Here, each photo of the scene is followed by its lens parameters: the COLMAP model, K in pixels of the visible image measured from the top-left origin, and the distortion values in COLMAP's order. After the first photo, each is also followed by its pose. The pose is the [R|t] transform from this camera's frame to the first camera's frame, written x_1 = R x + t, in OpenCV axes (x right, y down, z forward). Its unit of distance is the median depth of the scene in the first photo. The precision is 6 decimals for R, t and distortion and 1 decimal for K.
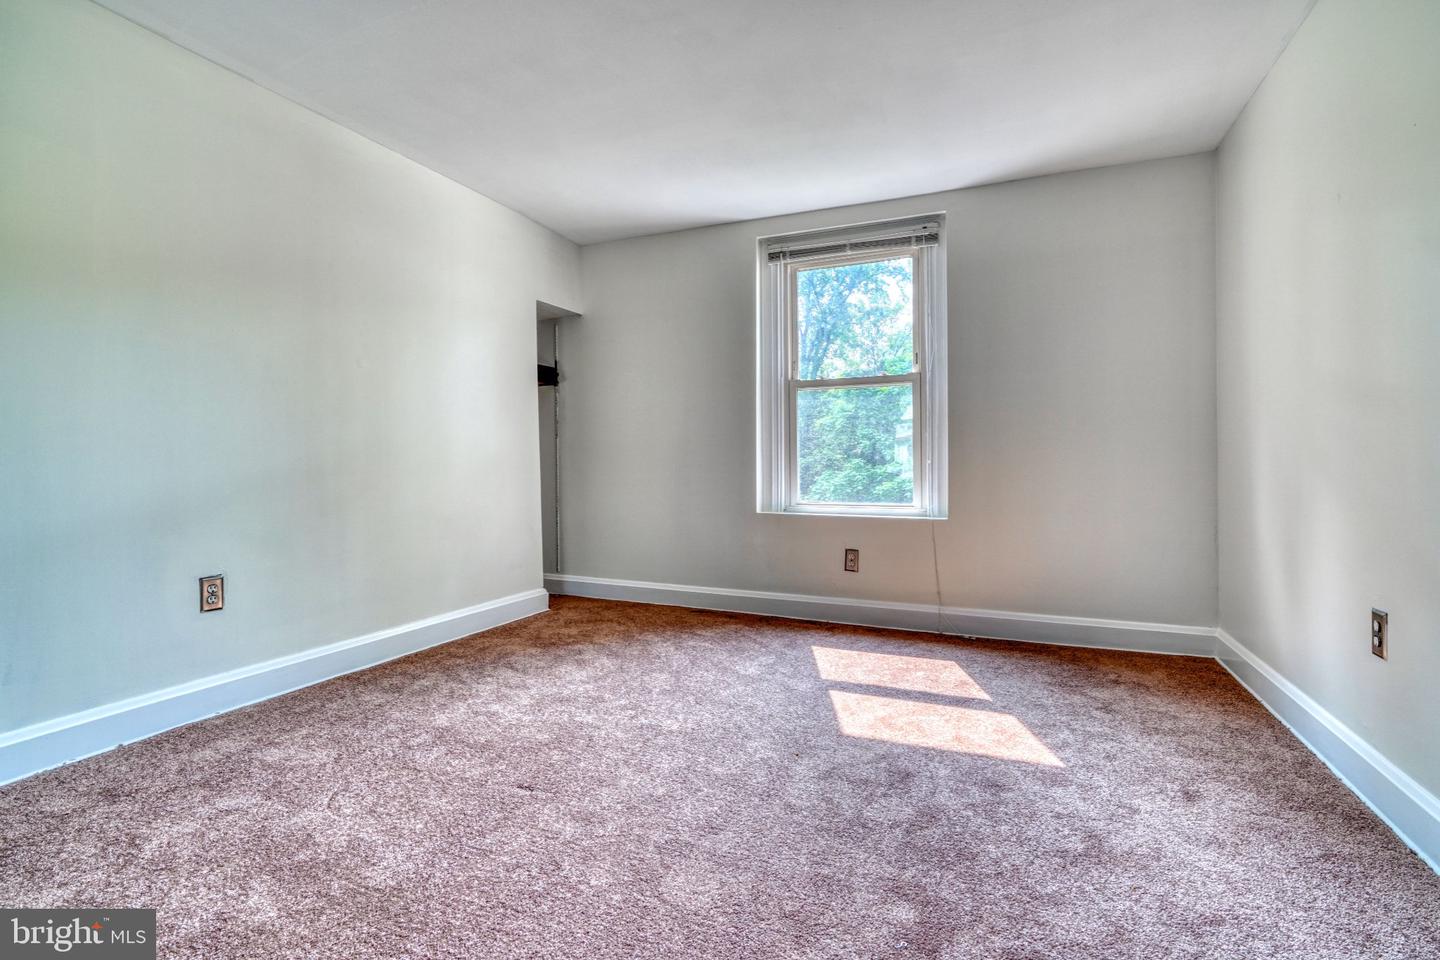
lens RADIAL K [[651.7, 0, 714.8], [0, 651.7, 460.9], [0, 0, 1]] dist [-0.009823, 0.004622]
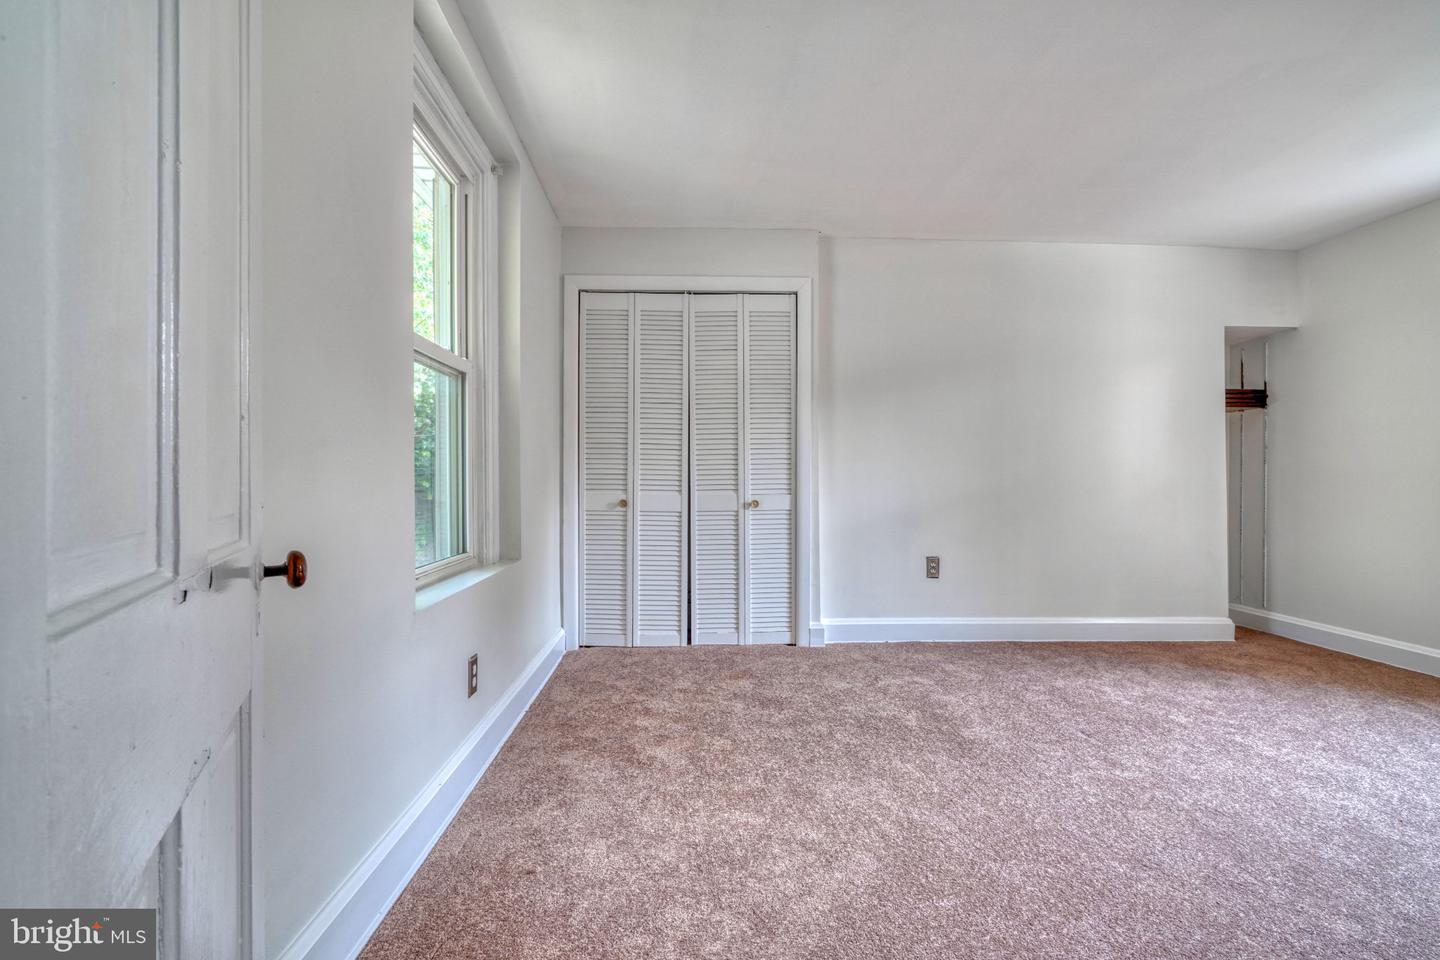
lens RADIAL K [[651.7, 0, 720.0], [0, 651.7, 481.4], [0, 0, 1]] dist [-0.009823, 0.004622]
pose [[0.454721, 0.006945, -0.890607, 0.411579], [-0.008480, 0.999958, 0.003468, -0.012318], [0.890594, 0.005975, 0.454761, -0.210546]]
